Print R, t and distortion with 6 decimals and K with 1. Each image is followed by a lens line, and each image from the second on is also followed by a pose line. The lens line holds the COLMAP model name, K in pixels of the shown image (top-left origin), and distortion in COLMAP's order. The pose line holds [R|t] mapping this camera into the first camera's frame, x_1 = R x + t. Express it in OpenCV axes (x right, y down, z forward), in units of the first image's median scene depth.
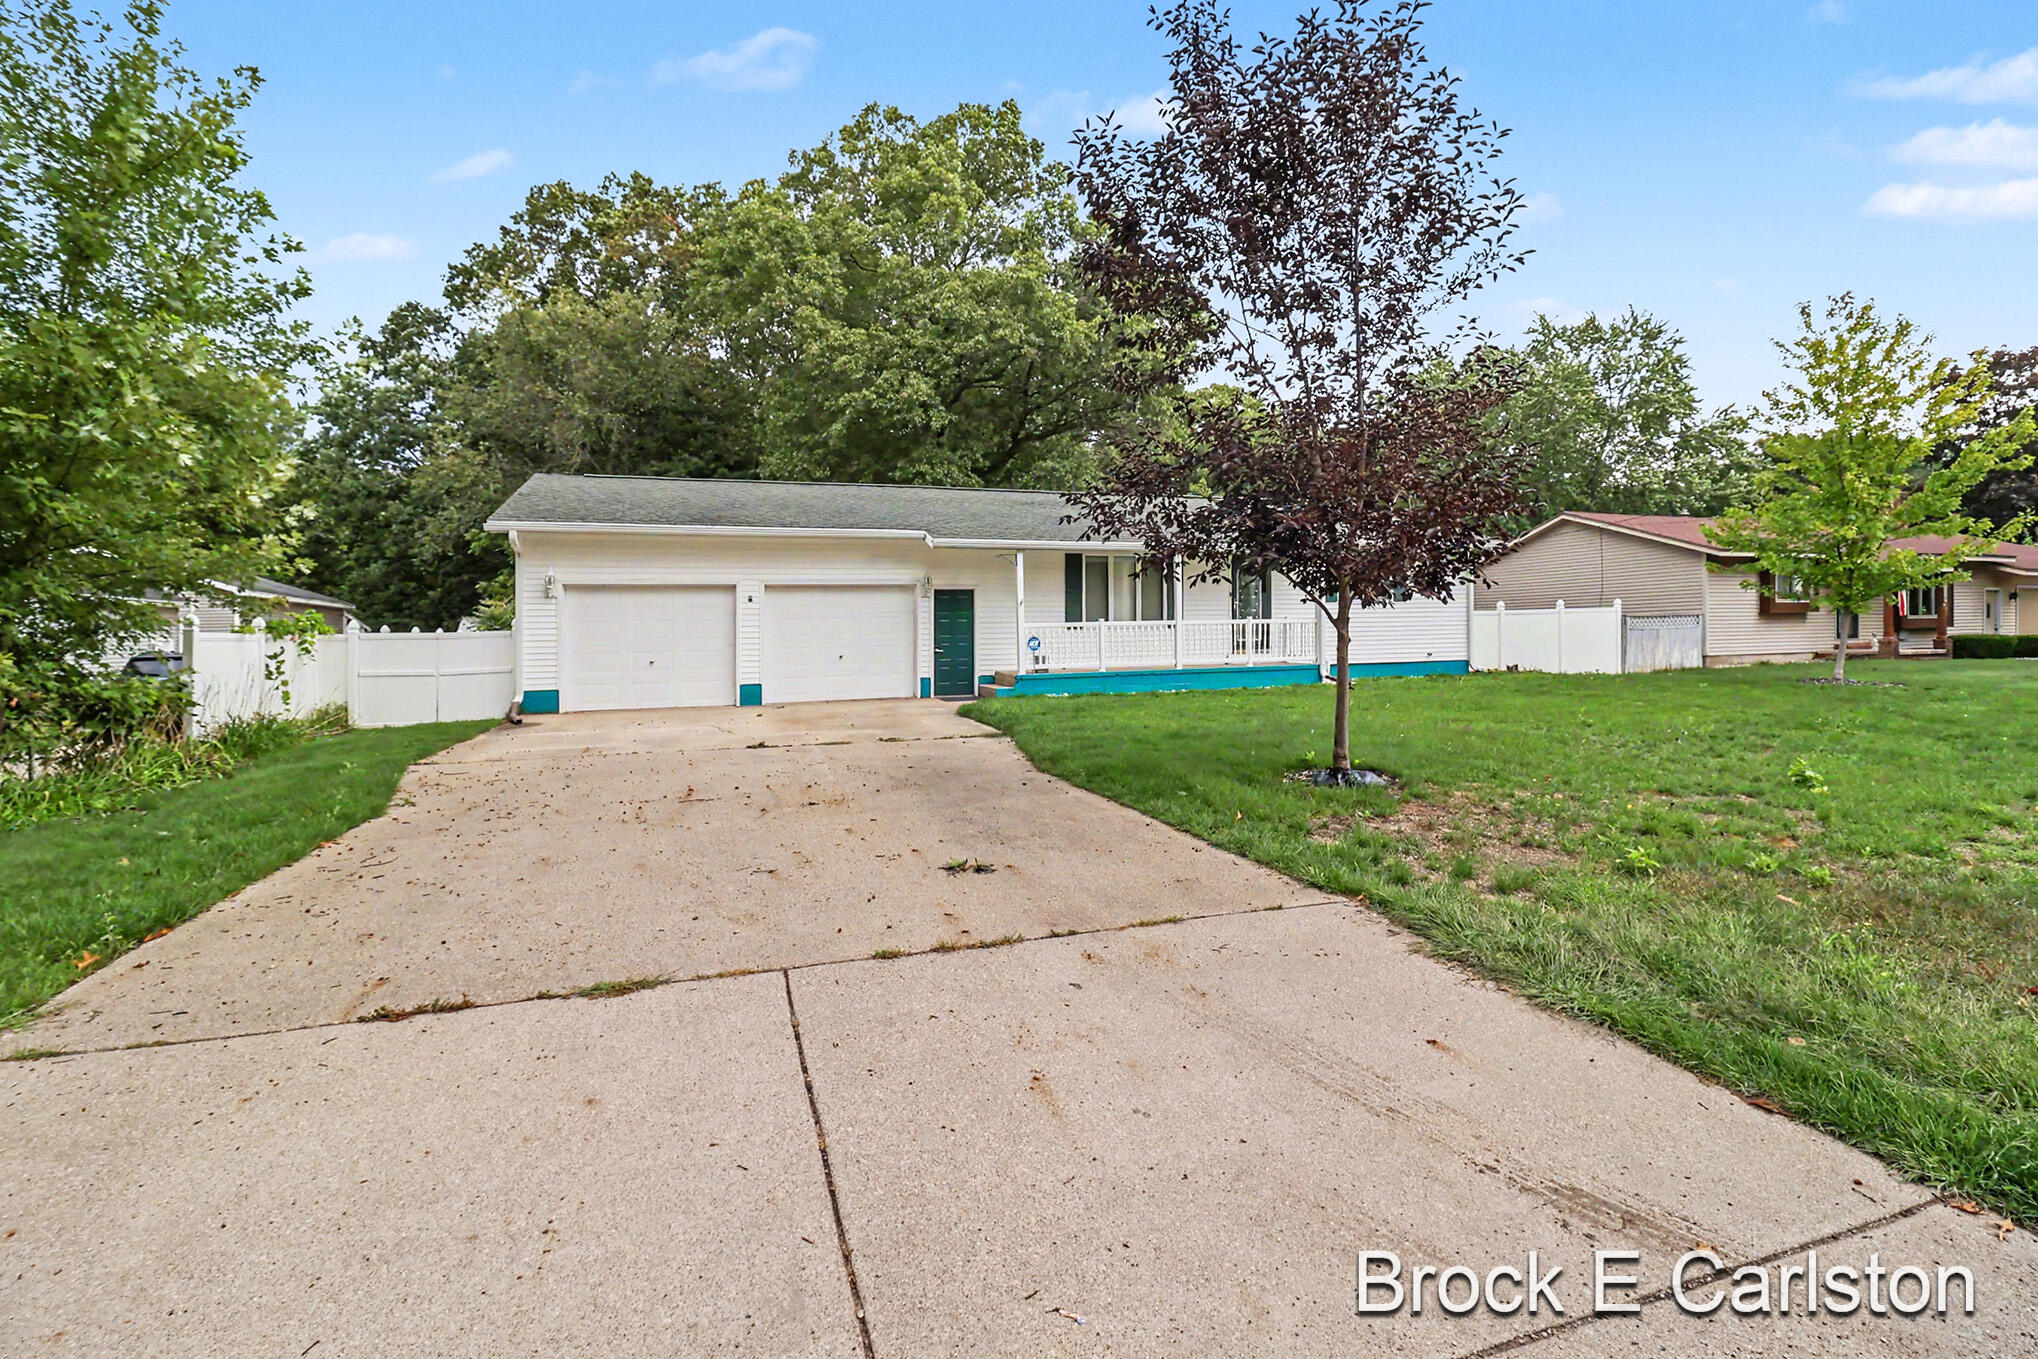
lens RADIAL K [[918.4, 0, 1020.5], [0, 918.4, 636.7], [0, 0, 1]] dist [-0.014699, 0.000752]
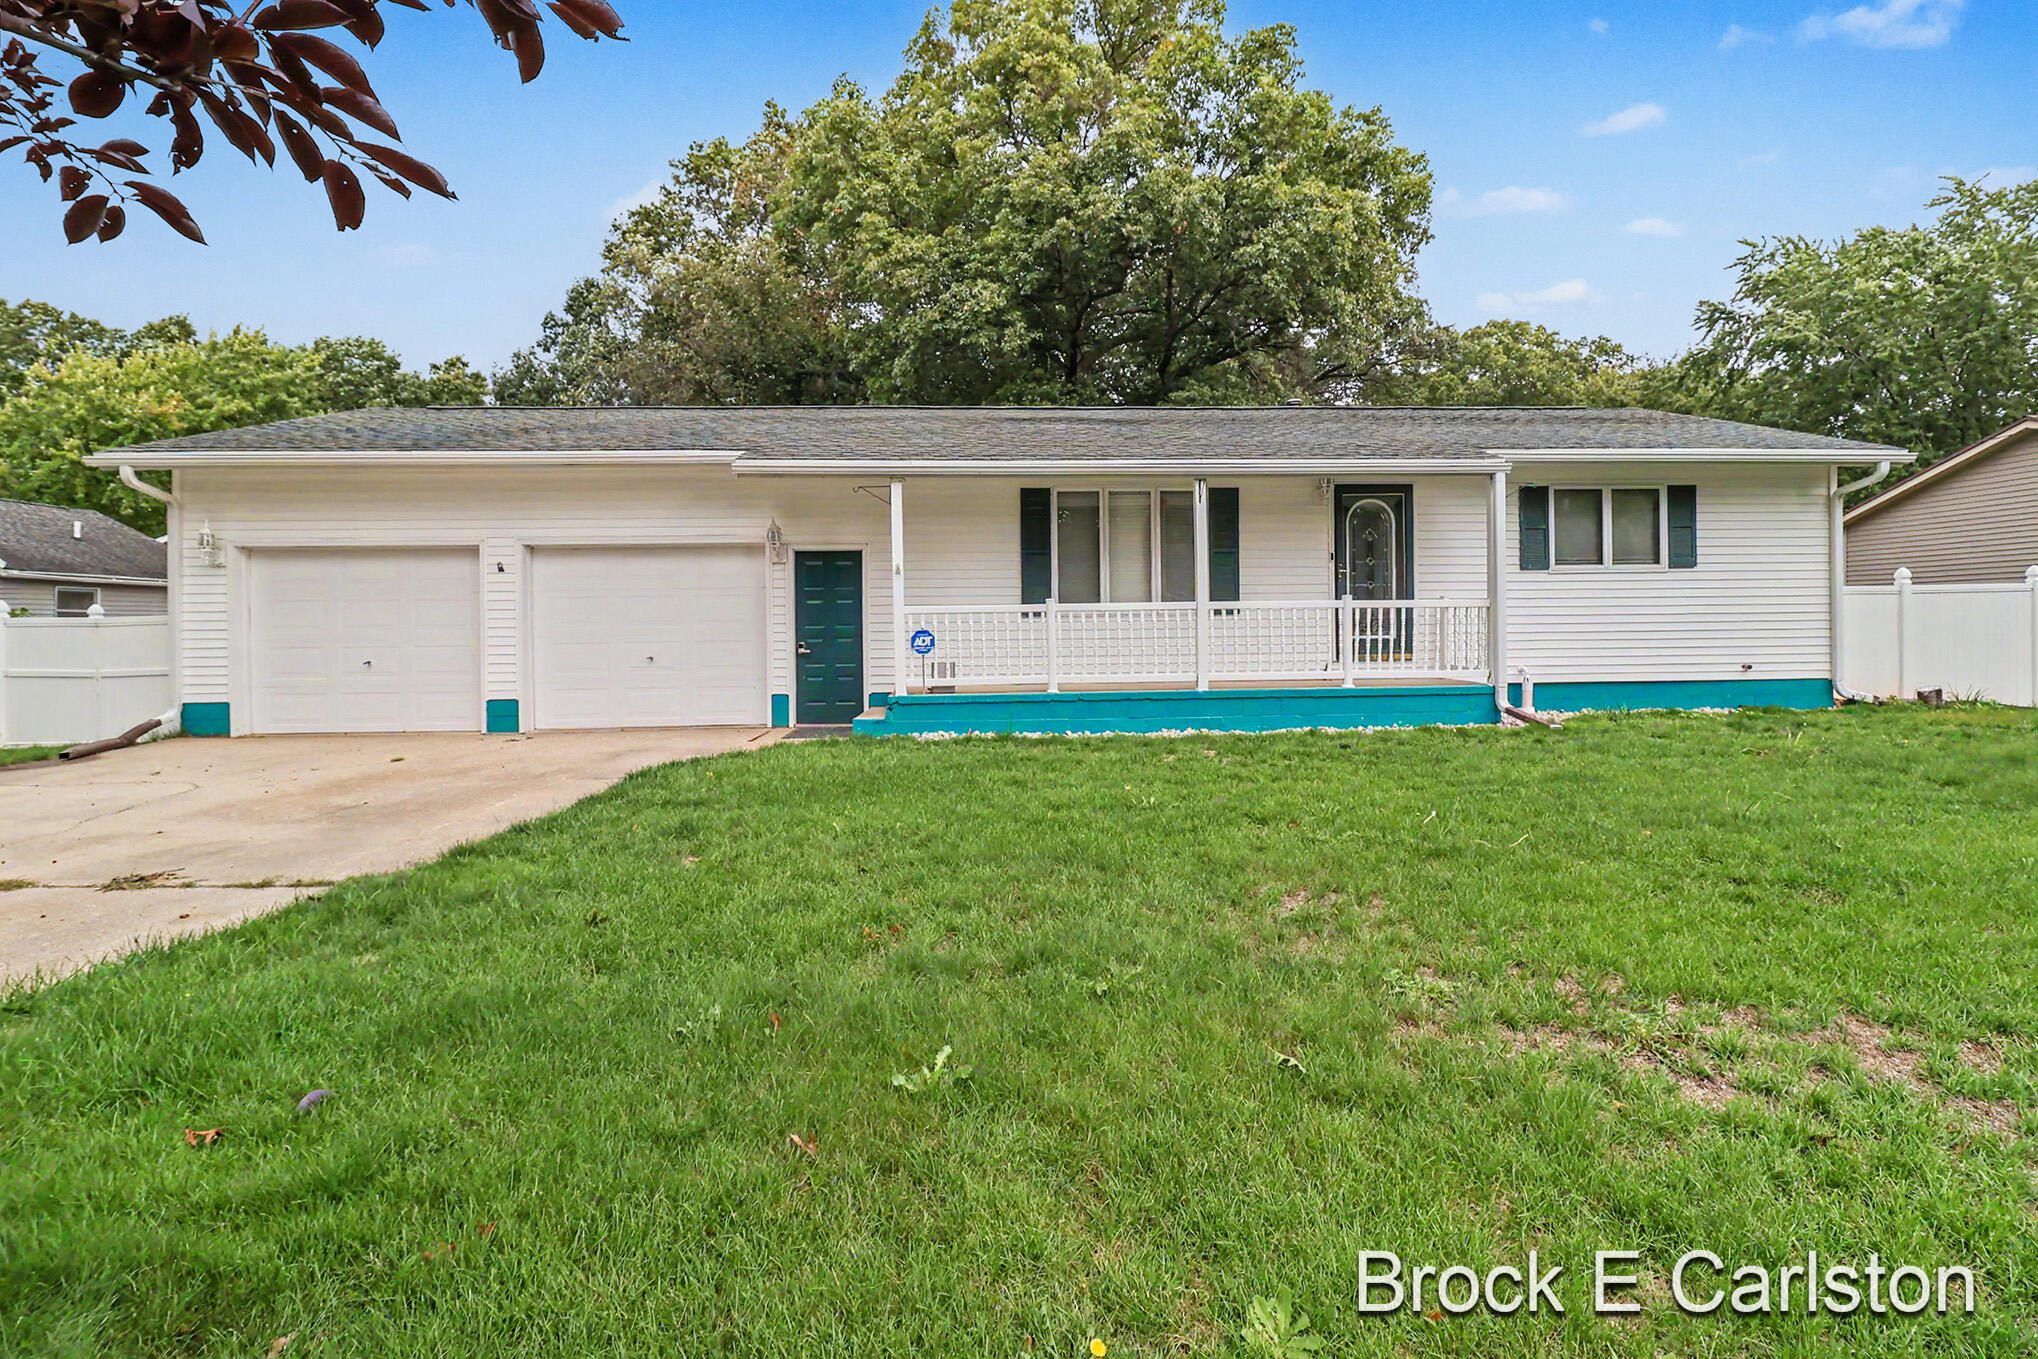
lens RADIAL K [[918.4, 0, 1020.5], [0, 918.4, 636.7], [0, 0, 1]] dist [-0.014699, 0.000752]
pose [[0.962503, 0.013494, -0.270936, 0.193504], [-0.006857, 0.999653, 0.025428, -0.009171], [0.271185, -0.022617, 0.962262, 0.393151]]
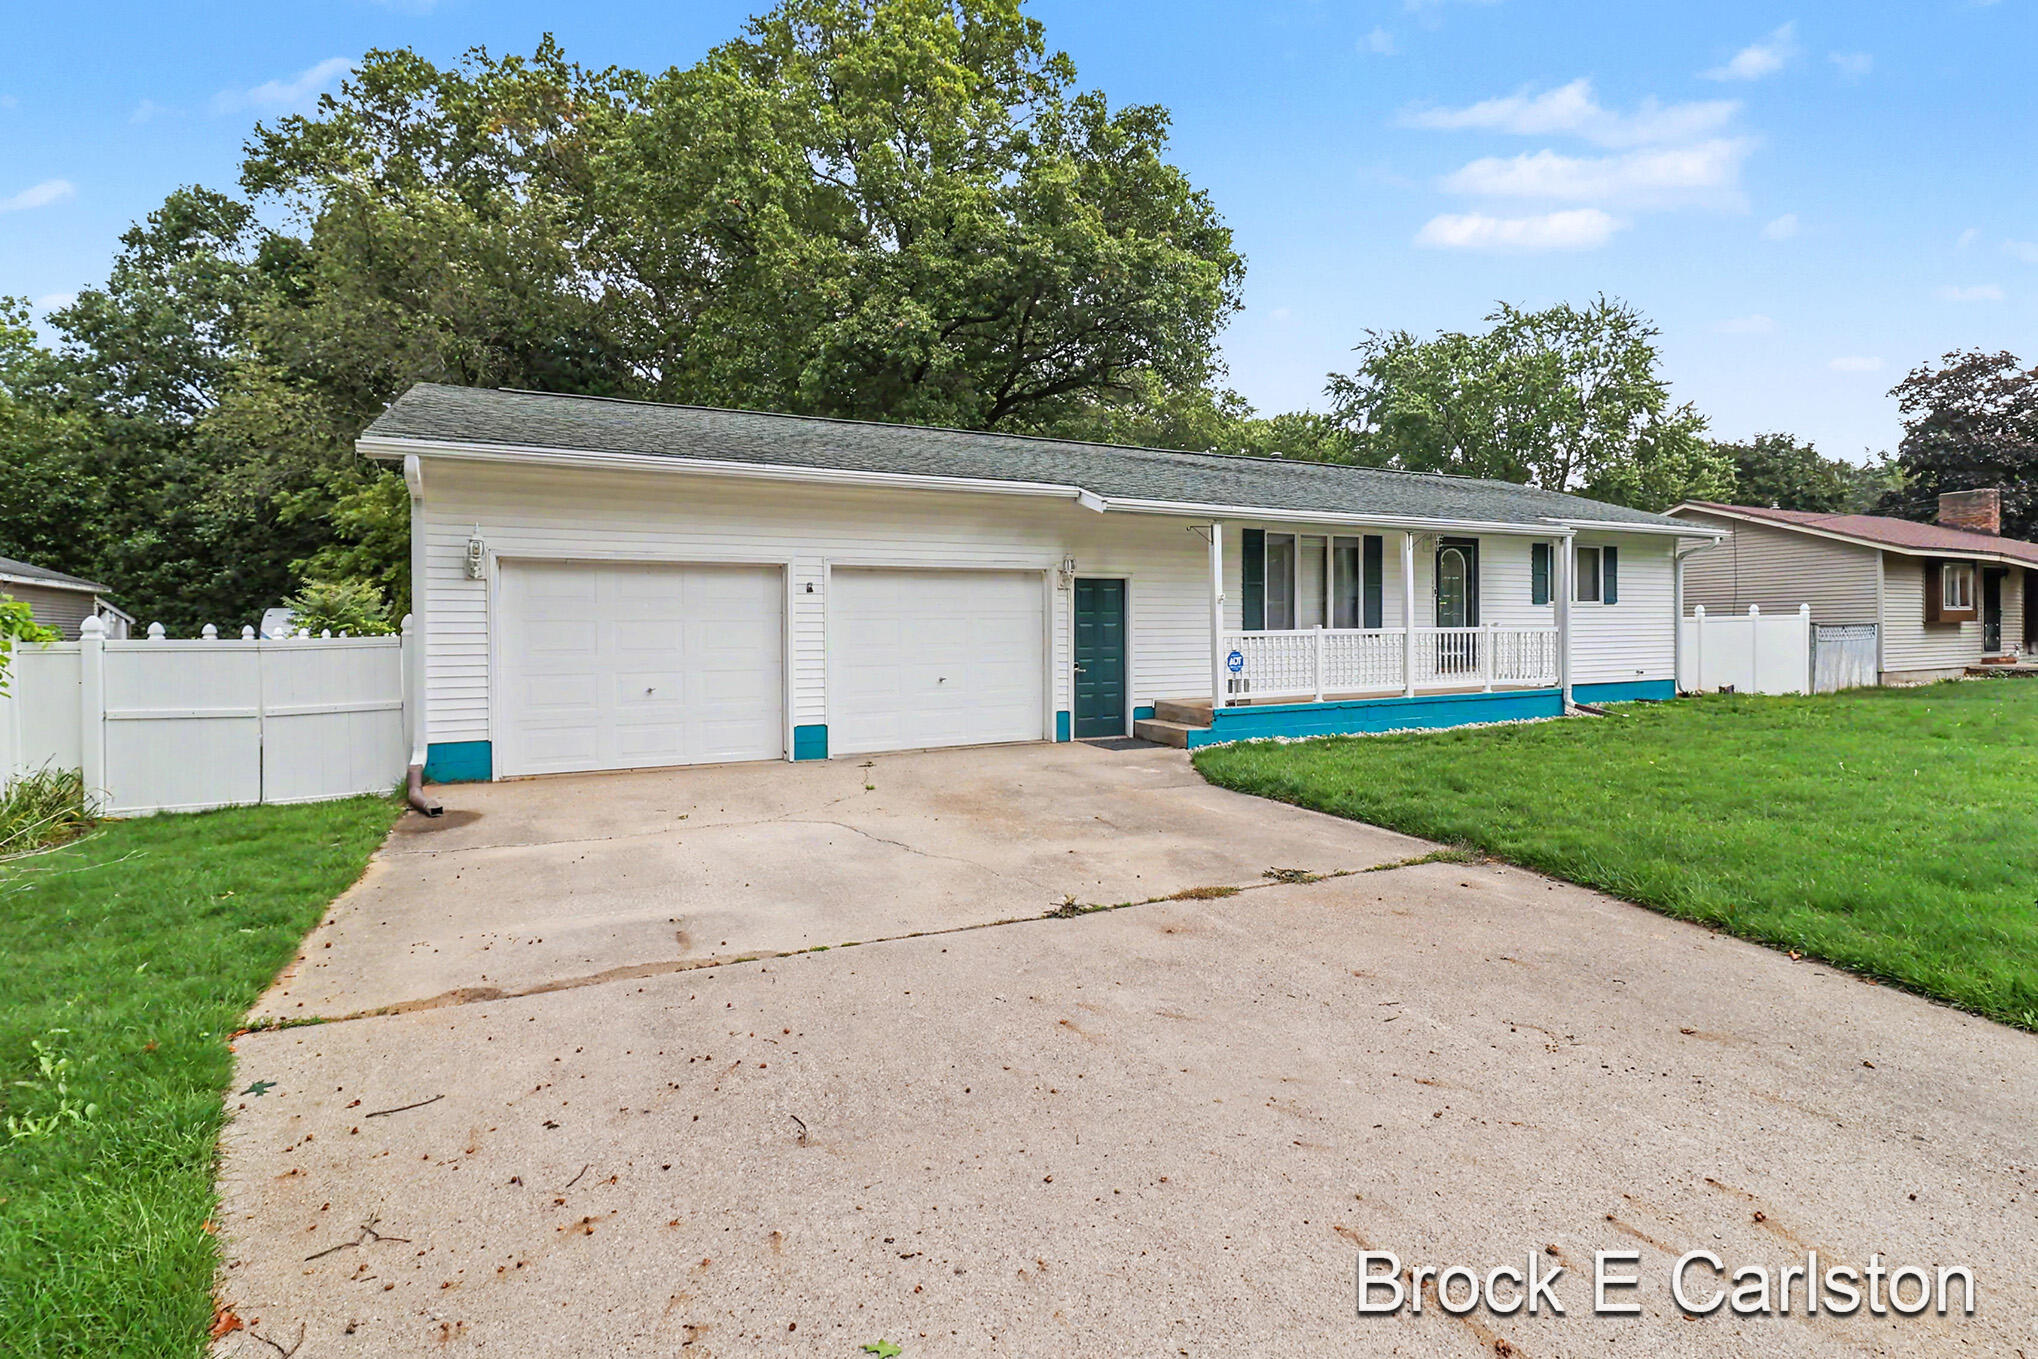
lens RADIAL K [[960.6, 0, 1018.6], [0, 960.6, 643.9], [0, 0, 1]] dist [0.003186, -0.009847]
pose [[0.992099, 0.008144, 0.125190, -0.193821], [-0.009576, 0.999895, 0.010840, -0.009551], [-0.125089, -0.011953, 0.992074, 0.277138]]
